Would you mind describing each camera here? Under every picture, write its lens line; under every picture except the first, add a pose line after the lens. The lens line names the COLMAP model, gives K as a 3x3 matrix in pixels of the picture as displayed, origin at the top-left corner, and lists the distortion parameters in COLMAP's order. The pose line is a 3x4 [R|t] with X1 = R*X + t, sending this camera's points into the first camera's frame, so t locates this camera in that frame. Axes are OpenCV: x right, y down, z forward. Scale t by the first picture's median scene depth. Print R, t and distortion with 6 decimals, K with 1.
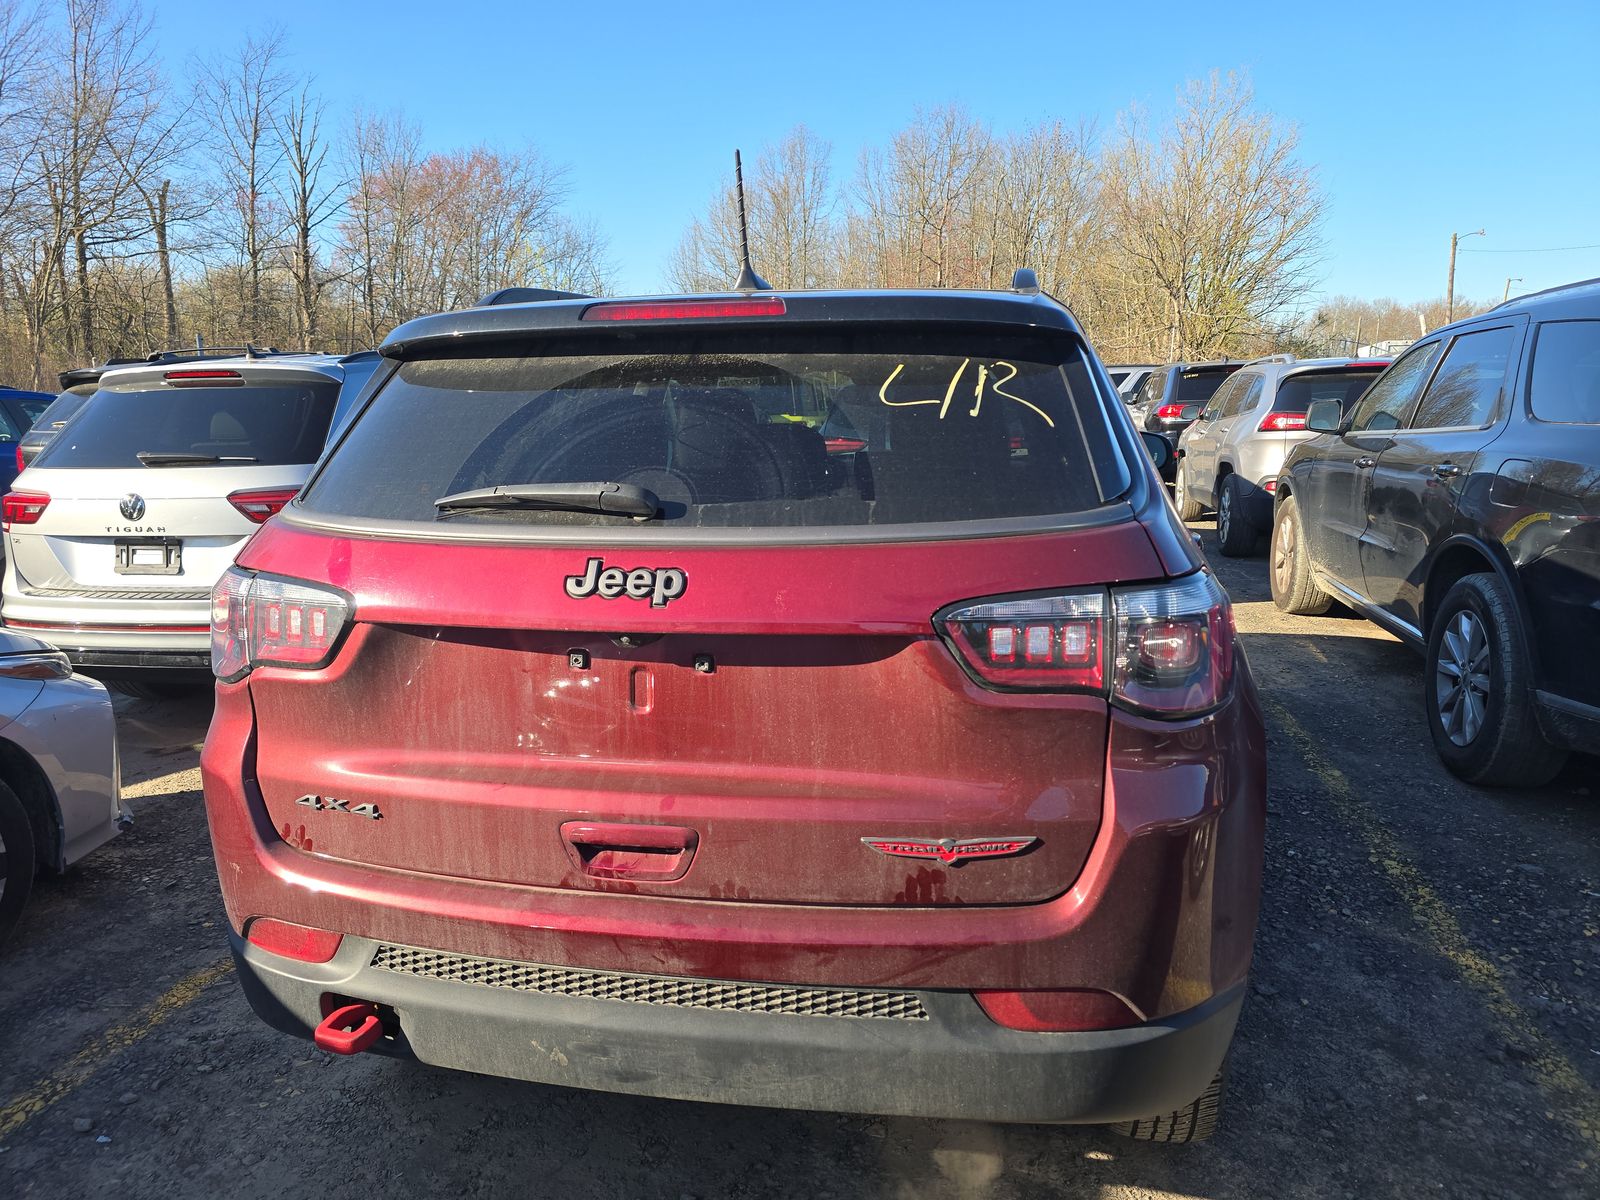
lens RADIAL K [[1084.0, 0, 800.0], [0, 1084.0, 600.0], [0, 0, 1]] dist [0.069330, -0.058495]
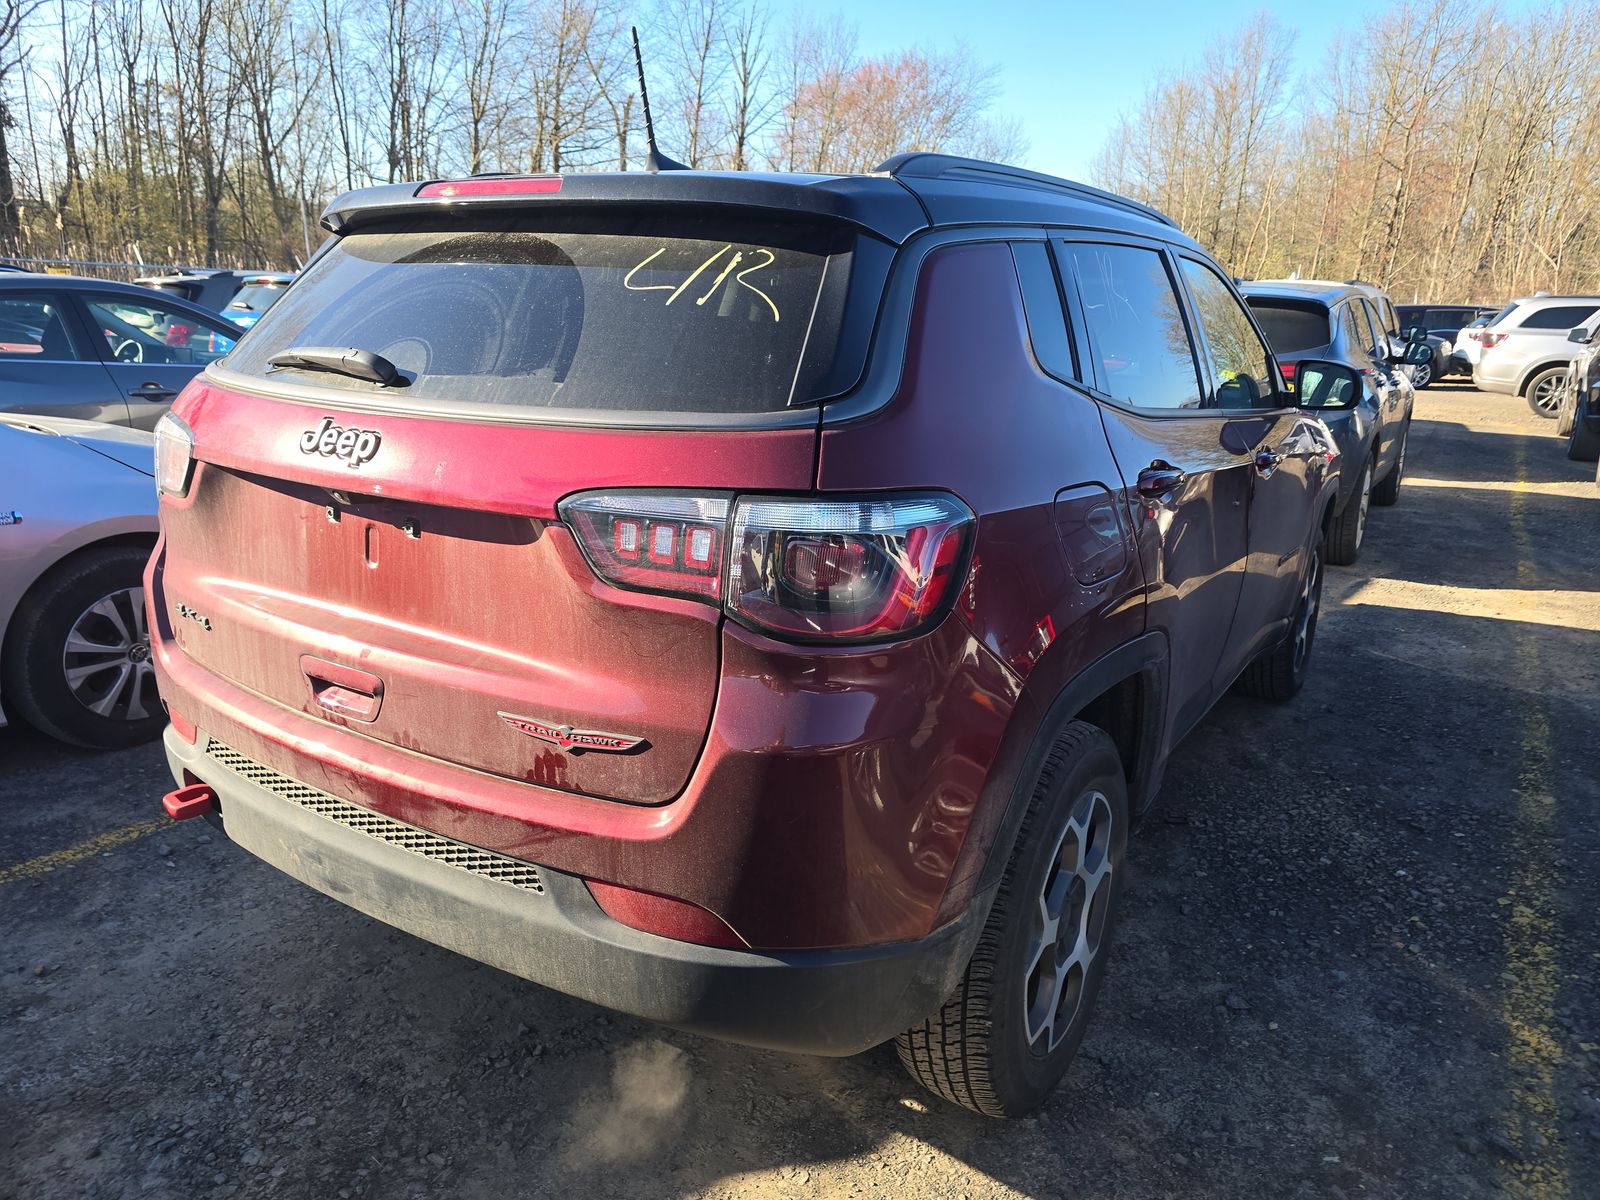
lens RADIAL K [[1088.8, 0, 800.0], [0, 1088.8, 600.0], [0, 0, 1]] dist [0.047855, -0.038130]
pose [[0.930612, 0.137083, -0.339367, 0.606369], [-0.111422, 0.989310, 0.094079, -0.013187], [0.348635, -0.049739, 0.935938, 0.125240]]
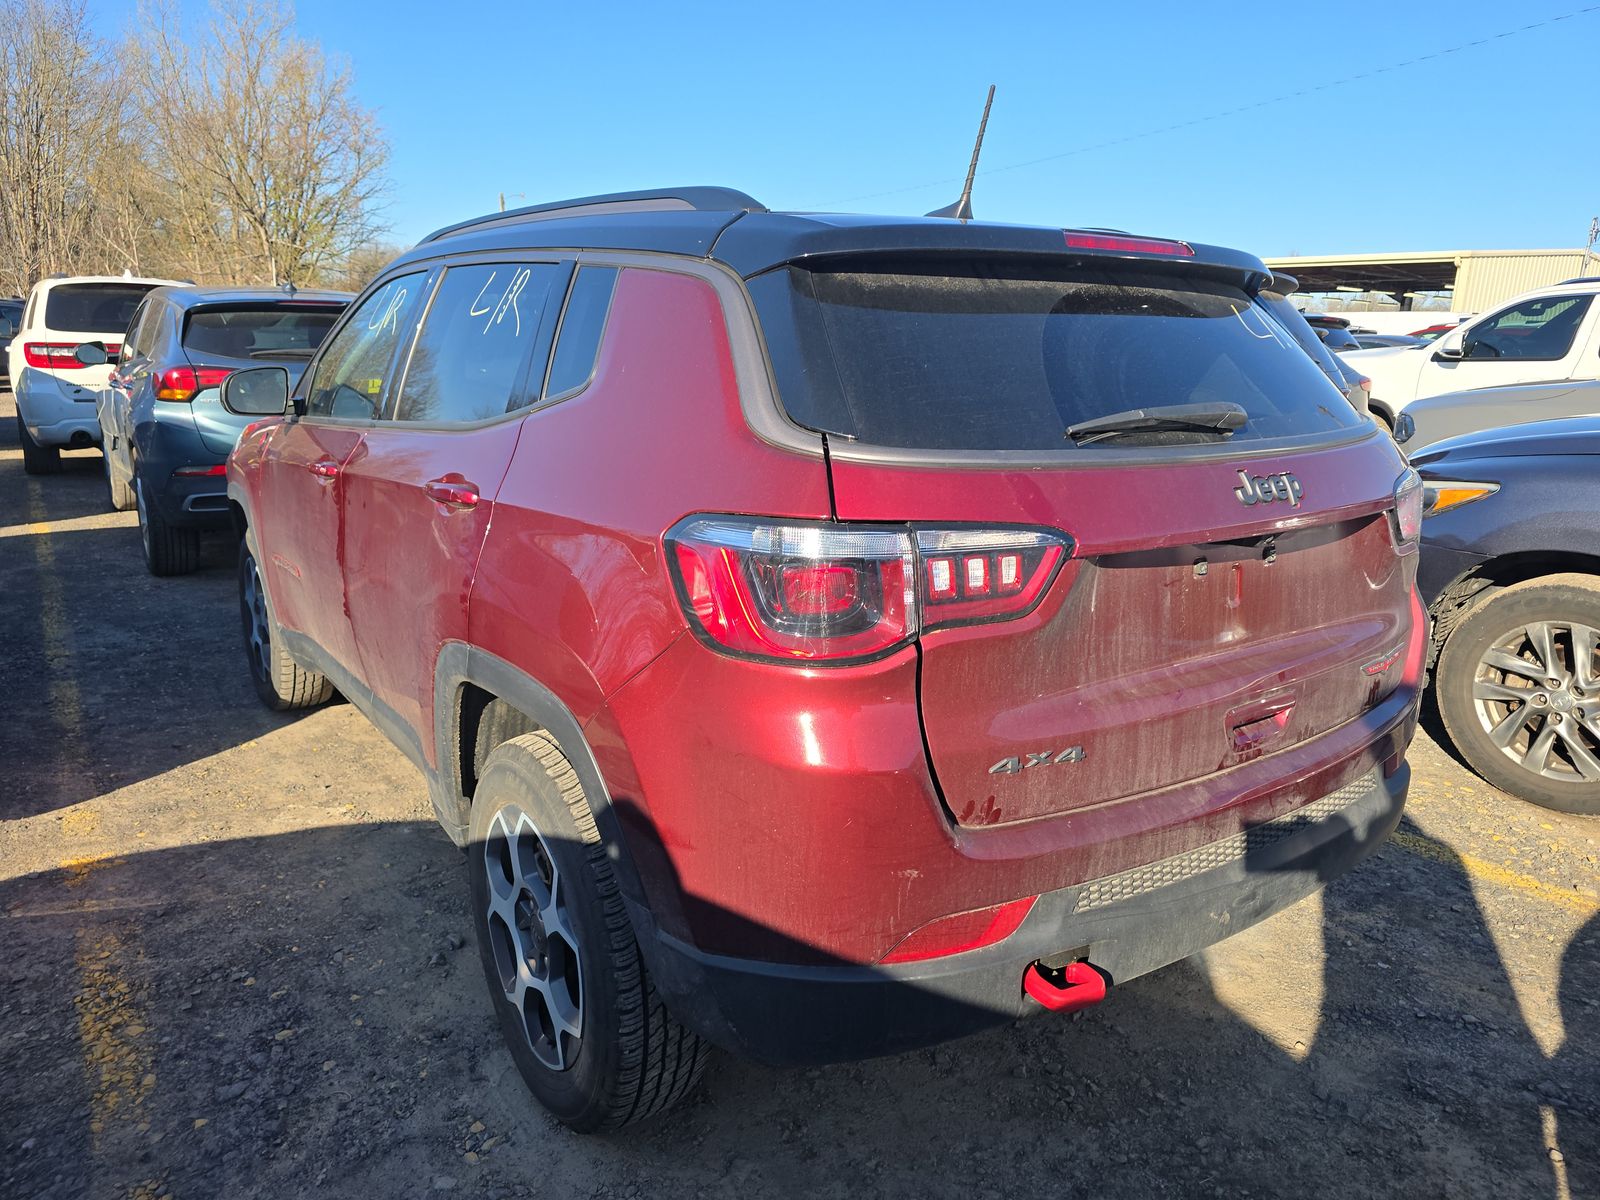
lens RADIAL K [[1088.8, 0, 800.0], [0, 1088.8, 600.0], [0, 0, 1]] dist [0.047855, -0.038130]
pose [[0.678733, -0.145166, 0.719895, -1.250854], [0.106877, 0.989358, 0.098737, -0.062824], [-0.726566, 0.009924, 0.687025, 0.526825]]
